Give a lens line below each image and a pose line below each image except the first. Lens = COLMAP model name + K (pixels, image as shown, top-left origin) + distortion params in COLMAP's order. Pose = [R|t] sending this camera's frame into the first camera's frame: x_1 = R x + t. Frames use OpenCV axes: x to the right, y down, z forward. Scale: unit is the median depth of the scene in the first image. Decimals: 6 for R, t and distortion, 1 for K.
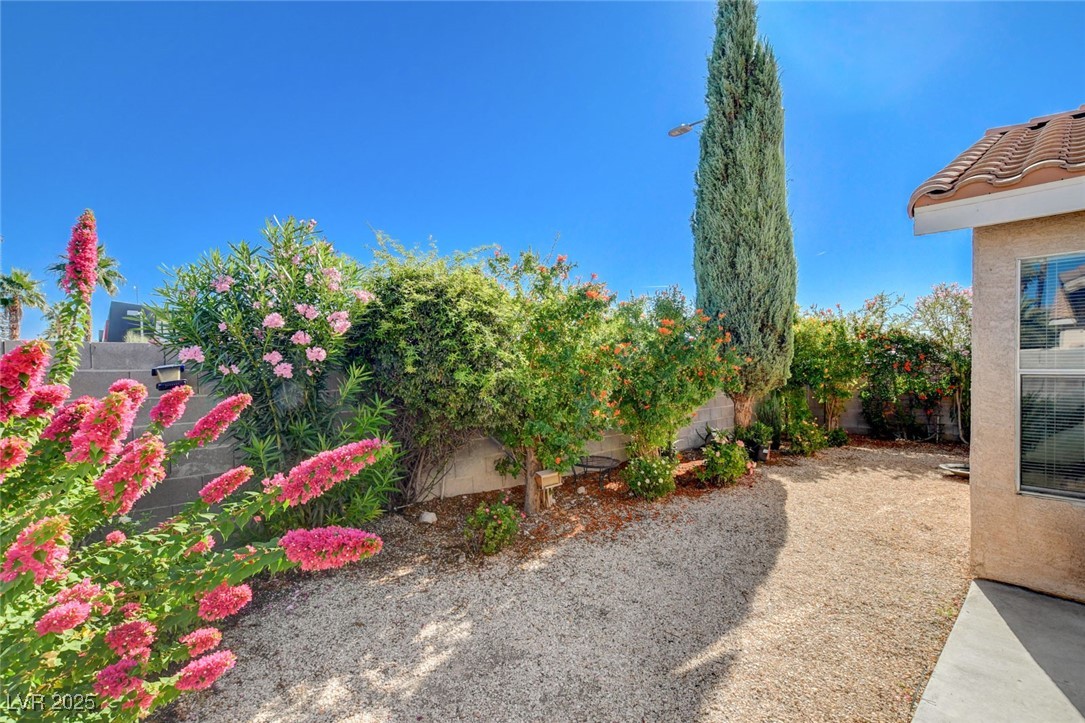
lens RADIAL K [[495.7, 0, 547.2], [0, 495.7, 368.7], [0, 0, 1]] dist [0.001964, 0.000006]
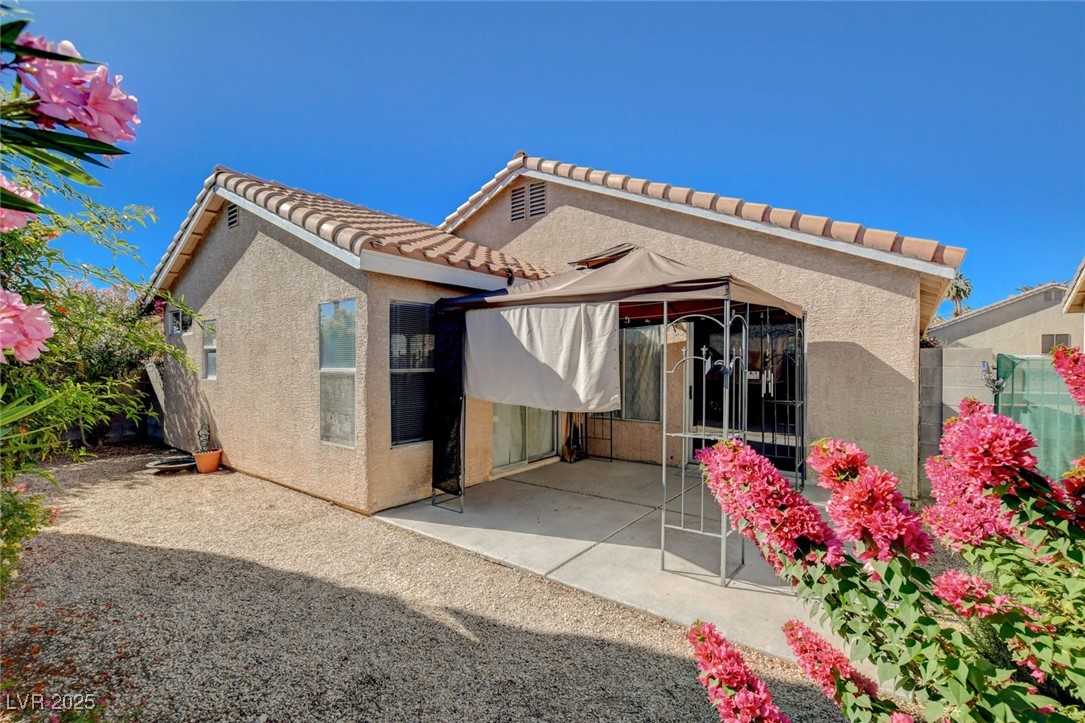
lens RADIAL K [[495.7, 0, 547.2], [0, 495.7, 368.7], [0, 0, 1]] dist [0.001964, 0.000006]
pose [[-0.187259, -0.009088, 0.982269, -0.587729], [0.003300, 0.999946, 0.009881, -0.010674], [-0.982305, 0.005092, -0.187219, 0.712036]]
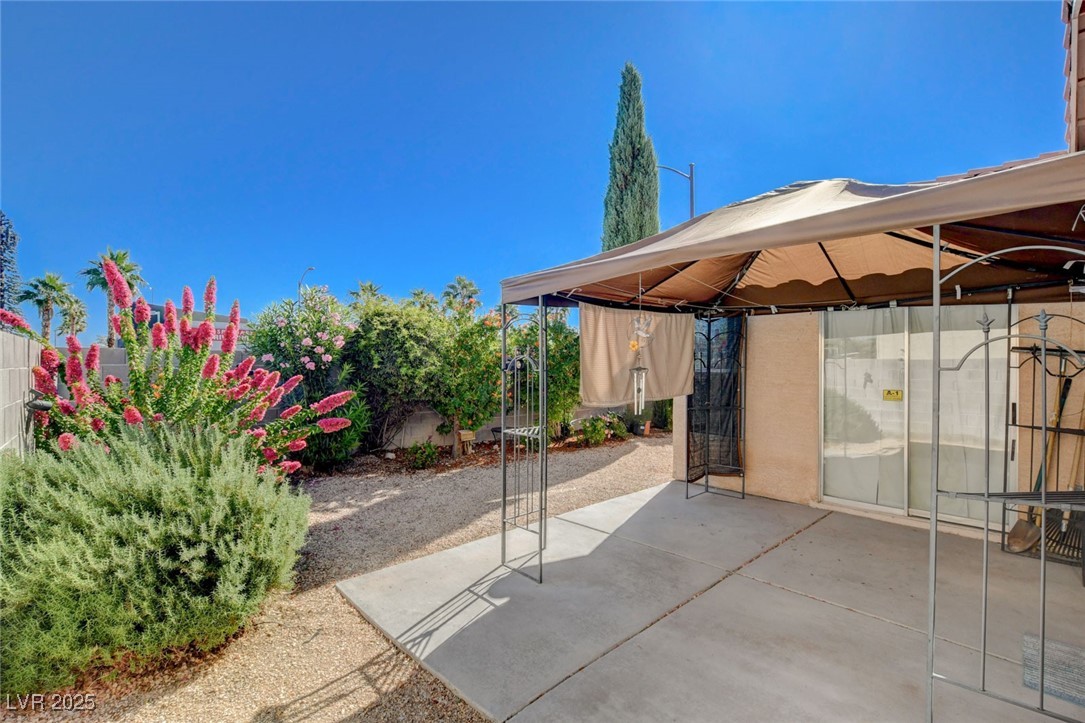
lens RADIAL K [[491.2, 0, 542.5], [0, 491.2, 361.5], [0, 0, 1]] dist [-0.001627, -0.000039]
pose [[0.999937, 0.010809, -0.003011, 0.340060], [-0.010848, 0.999855, -0.013139, 0.001035], [0.002868, 0.013171, 0.999909, -0.810694]]
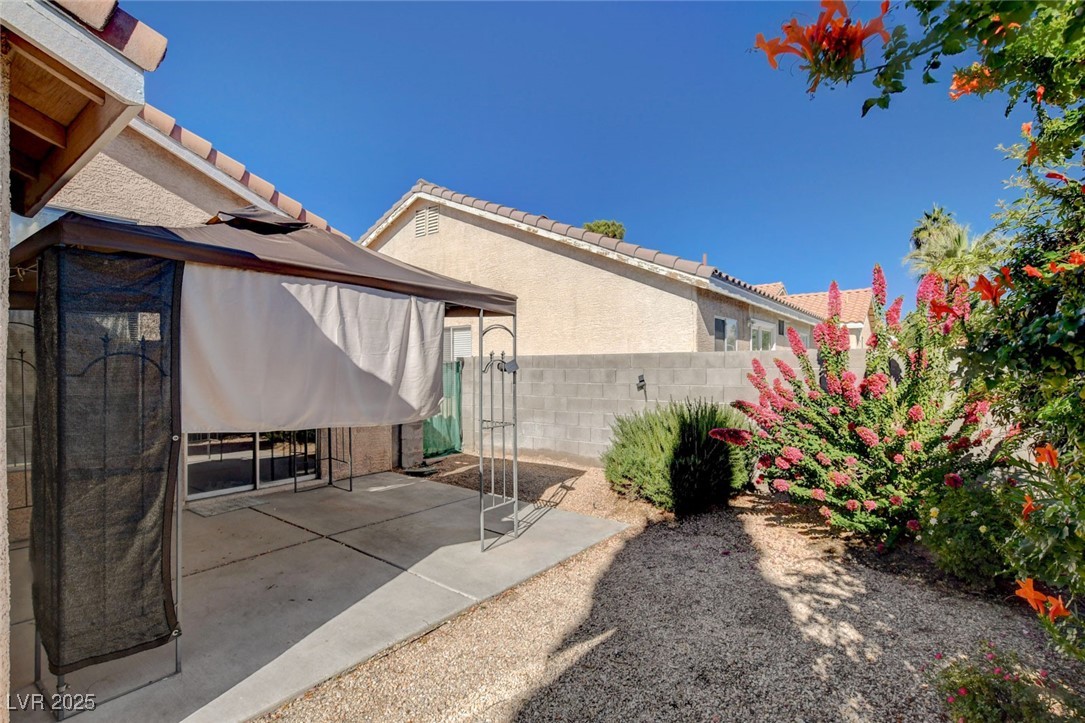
lens RADIAL K [[518.9, 0, 542.5], [0, 518.9, 361.5], [0, 0, 1]] dist [-0.001631, -0.000056]
pose [[-0.983831, 0.011447, -0.178733, 0.418354], [0.011728, 0.999931, -0.000517, -0.015944], [0.178715, -0.002605, -0.983897, 1.460072]]
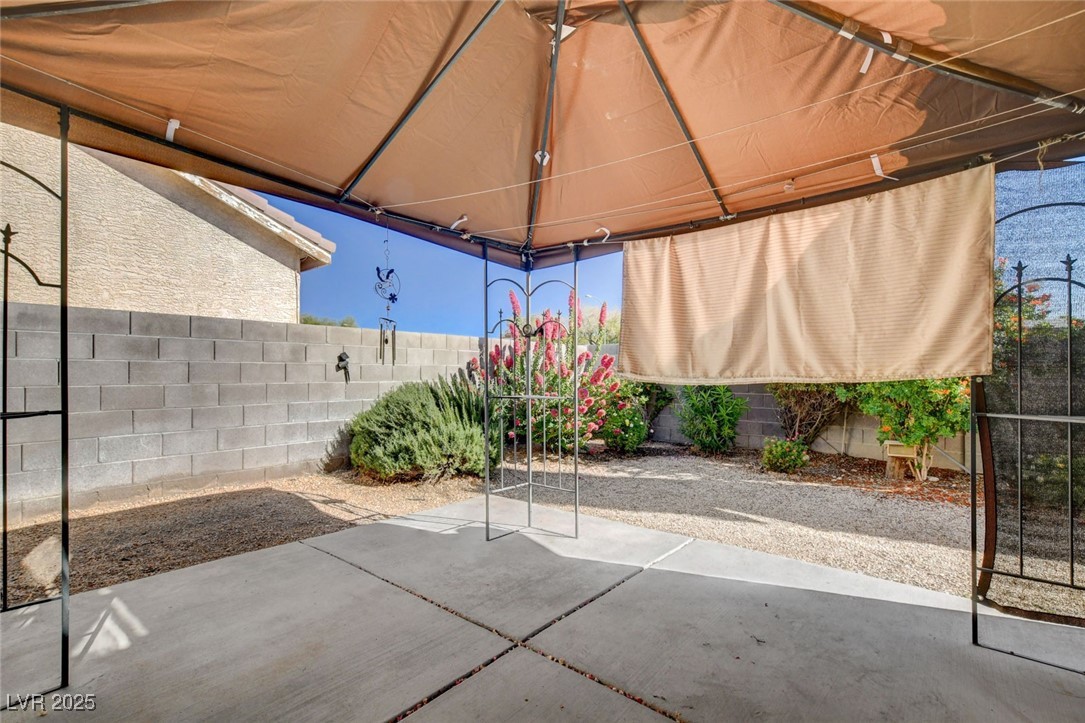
lens RADIAL K [[484.5, 0, 539.1], [0, 484.5, 370.2], [0, 0, 1]] dist [-0.002890, -0.000177]
pose [[0.138667, 0.007380, -0.990312, 1.273426], [-0.012762, 0.999903, 0.005664, 0.072751], [0.990257, 0.011853, 0.138747, 0.089910]]
